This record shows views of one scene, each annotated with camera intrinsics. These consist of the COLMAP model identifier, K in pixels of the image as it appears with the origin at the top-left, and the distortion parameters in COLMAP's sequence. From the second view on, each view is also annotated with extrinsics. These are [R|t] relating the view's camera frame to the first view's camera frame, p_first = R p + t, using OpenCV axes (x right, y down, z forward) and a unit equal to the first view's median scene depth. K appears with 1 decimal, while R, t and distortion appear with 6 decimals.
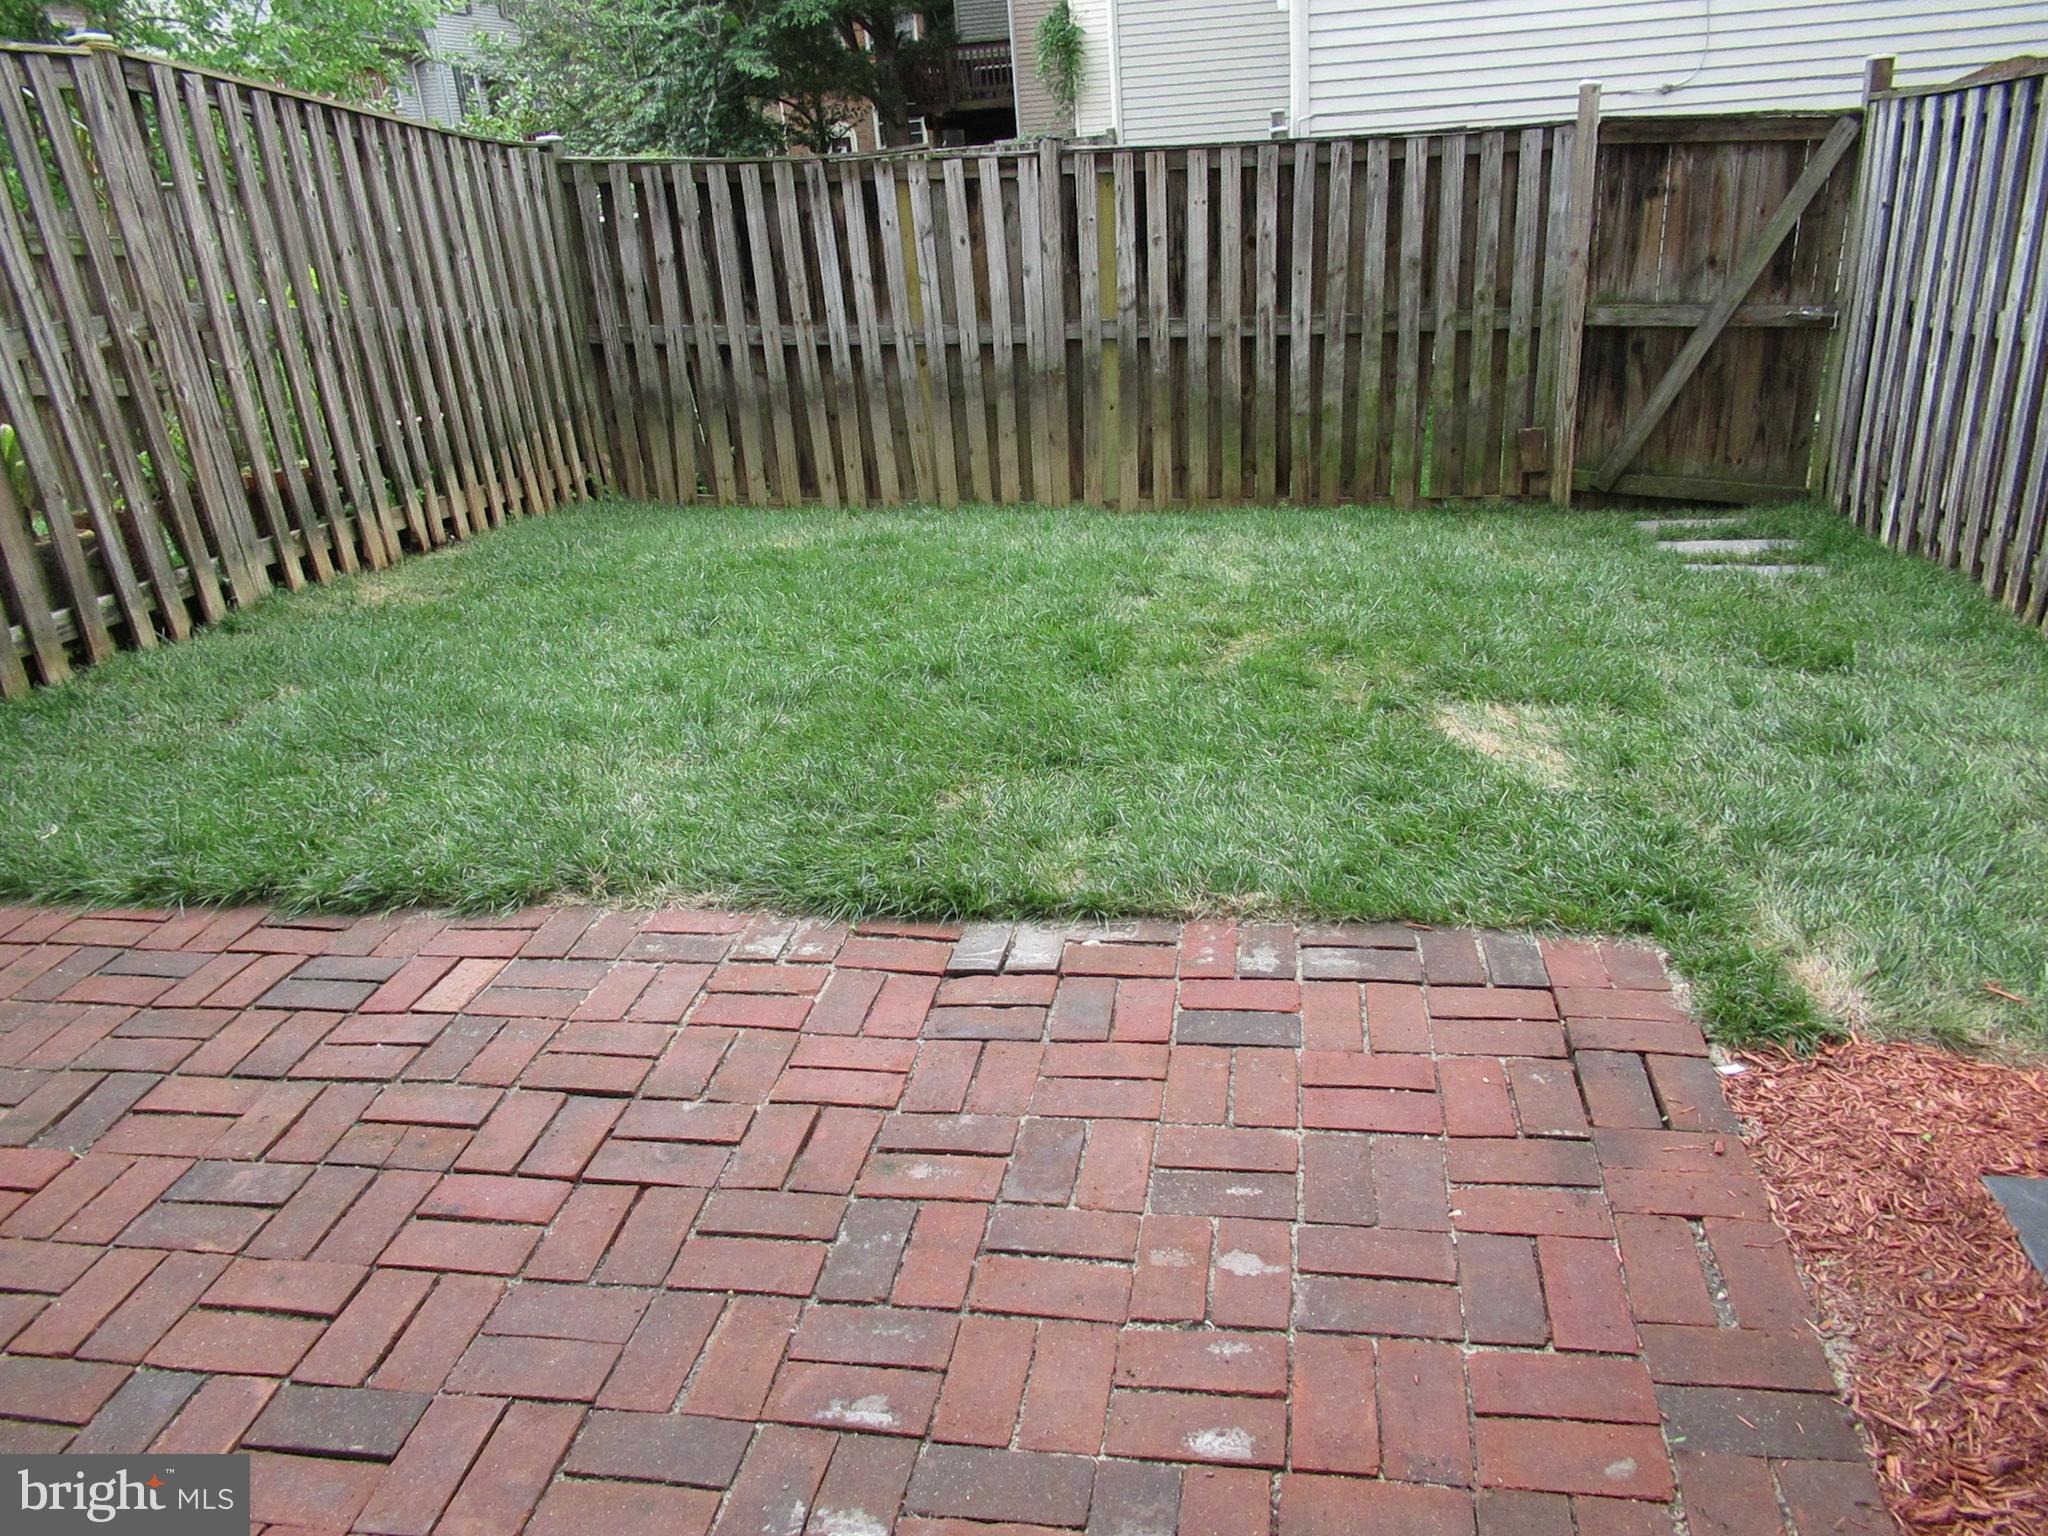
lens RADIAL K [[1516.5, 0, 1022.7], [0, 1516.5, 778.4], [0, 0, 1]] dist [-0.003689, -0.005111]
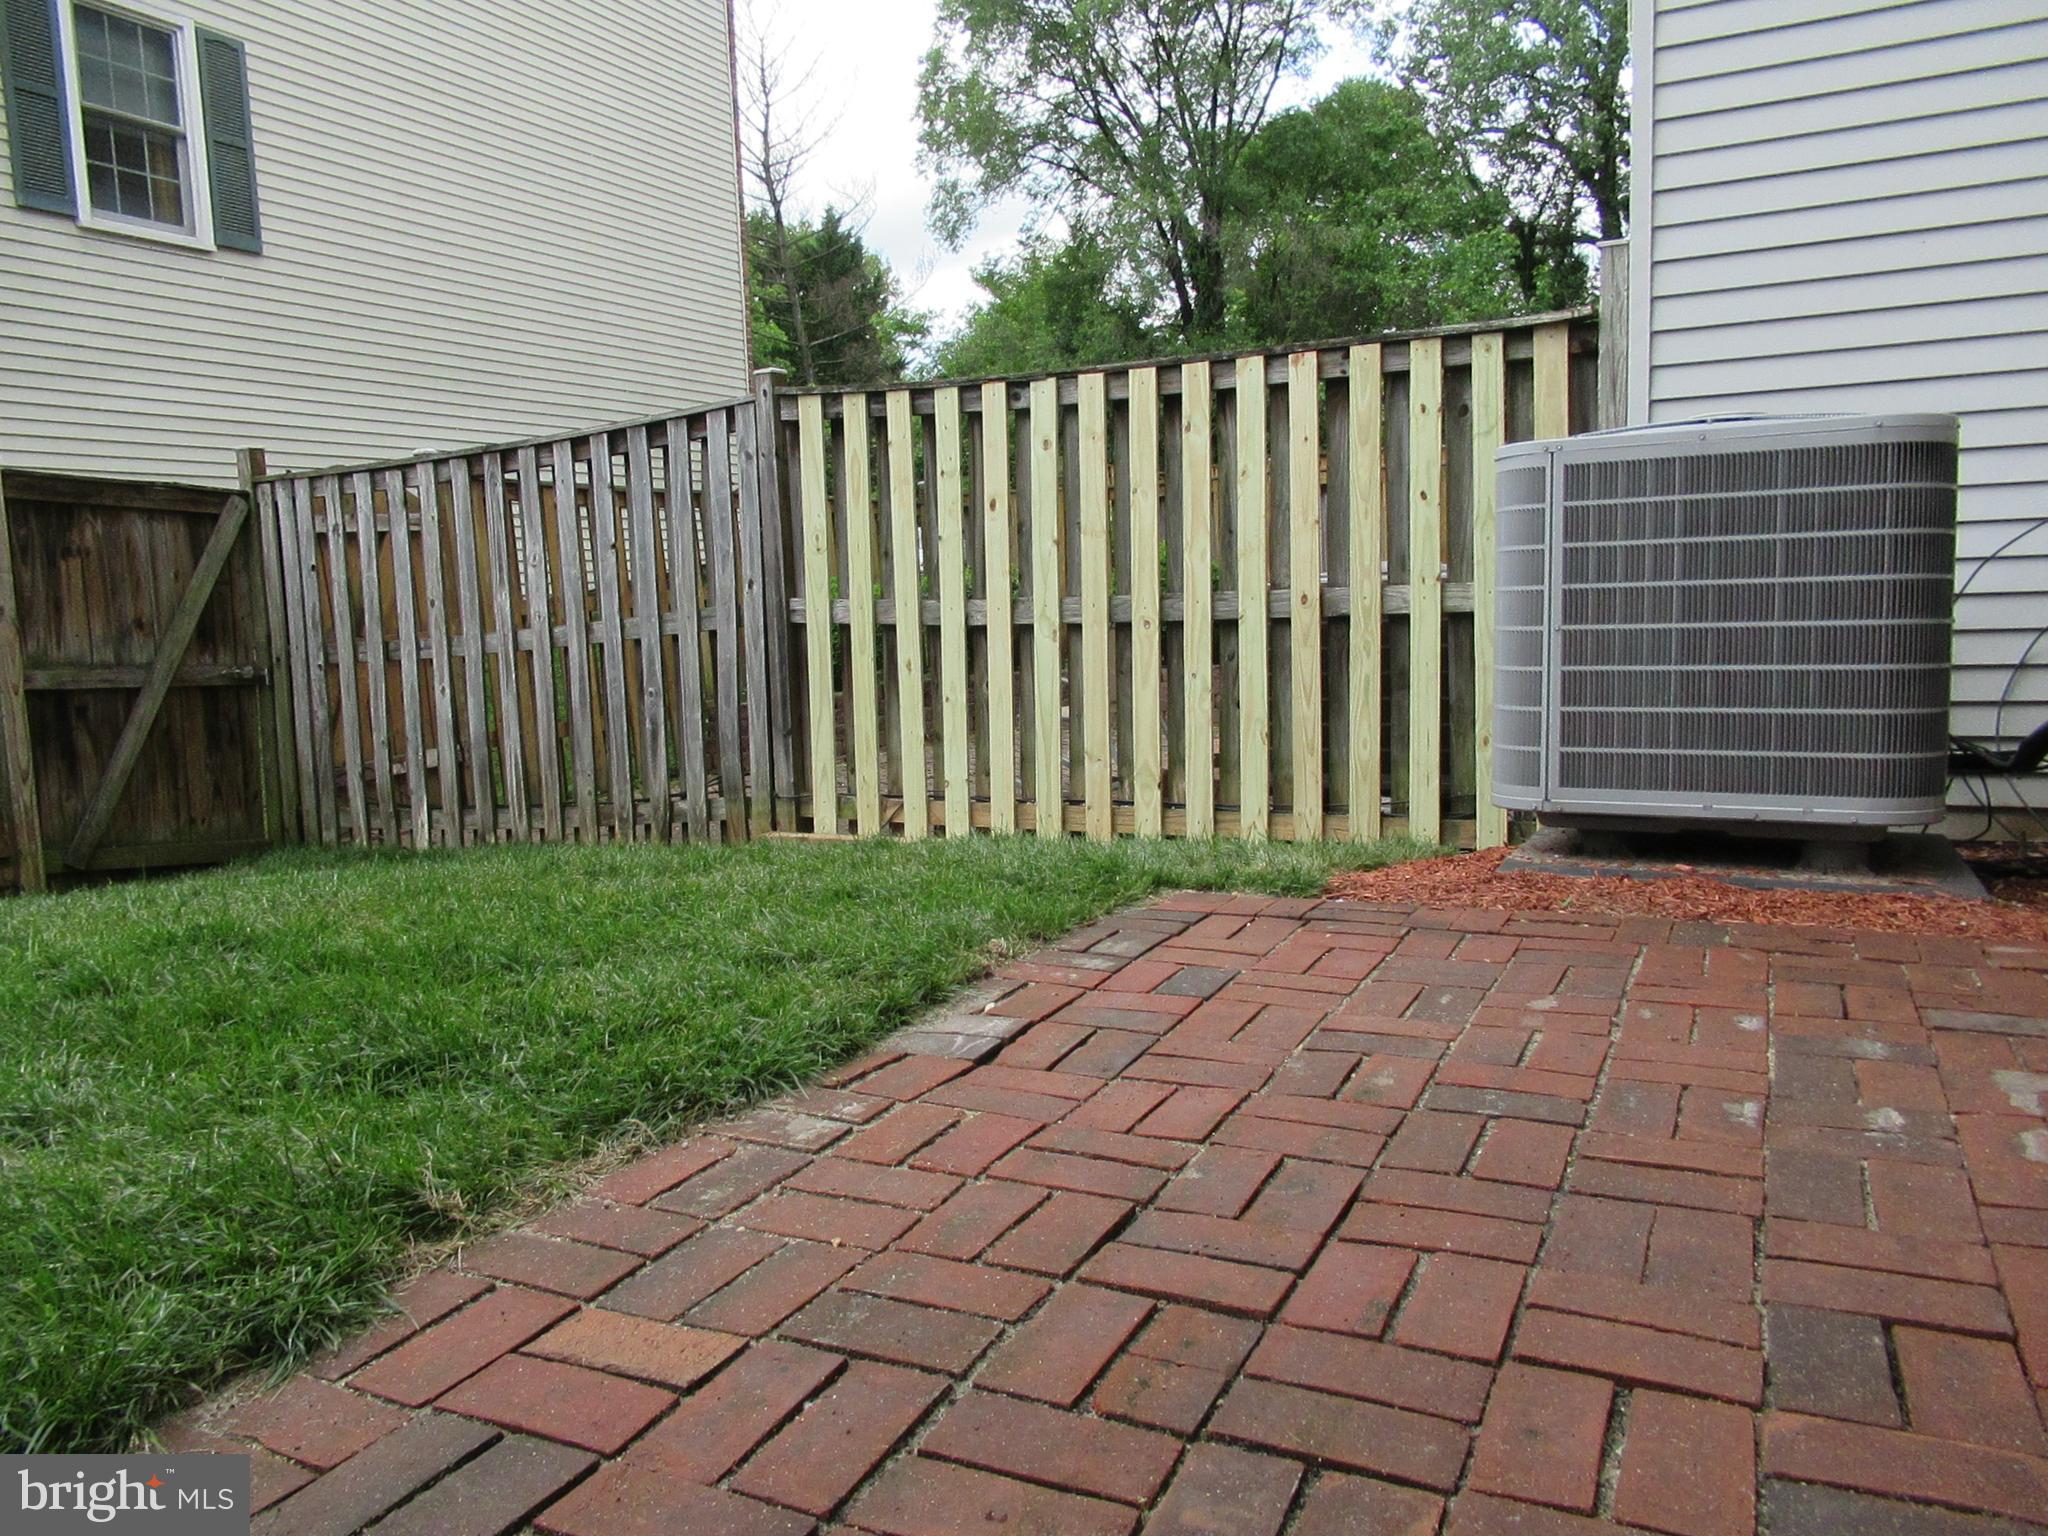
lens RADIAL K [[1514.1, 0, 1024.0], [0, 1514.1, 768.0], [0, 0, 1]] dist [0.004498, 0.000302]
pose [[0.284003, -0.056794, 0.957140, -0.341112], [0.378488, 0.923819, -0.057488, 0.014818], [-0.880959, 0.378592, 0.283864, 0.279632]]
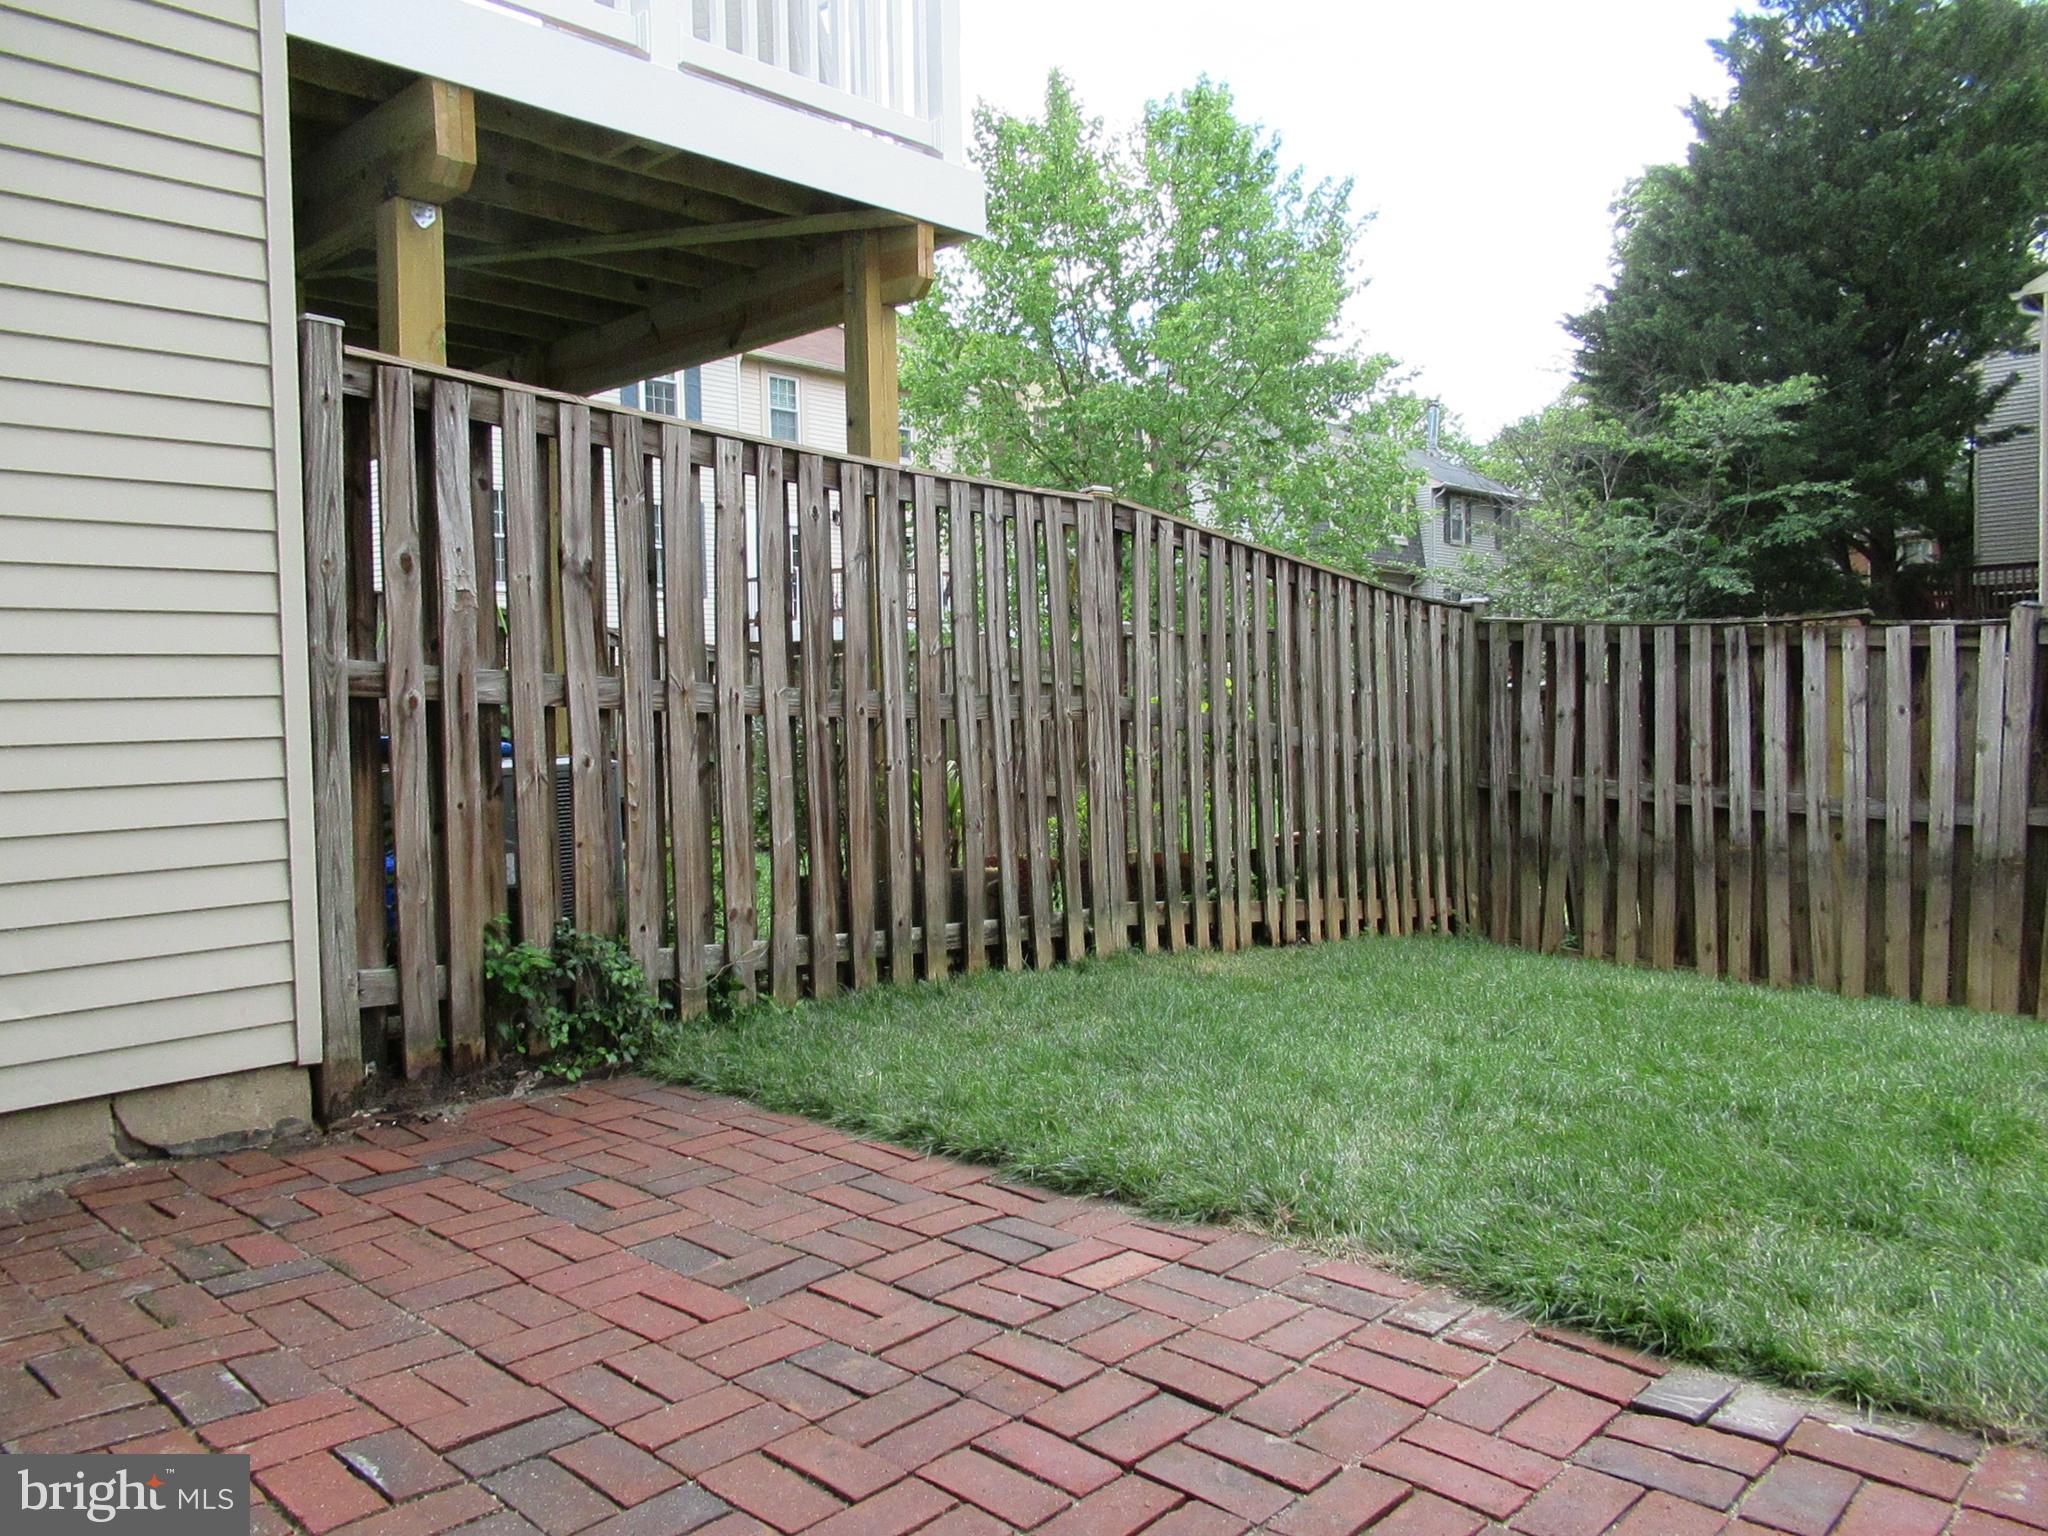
lens RADIAL K [[1527.1, 0, 1024.0], [0, 1527.1, 768.0], [0, 0, 1]] dist [-0.004154, 0.008250]
pose [[0.828904, 0.082981, -0.553202, 0.042090], [-0.253448, 0.937319, -0.239161, 0.035342], [0.498681, 0.338449, 0.797978, 0.031583]]
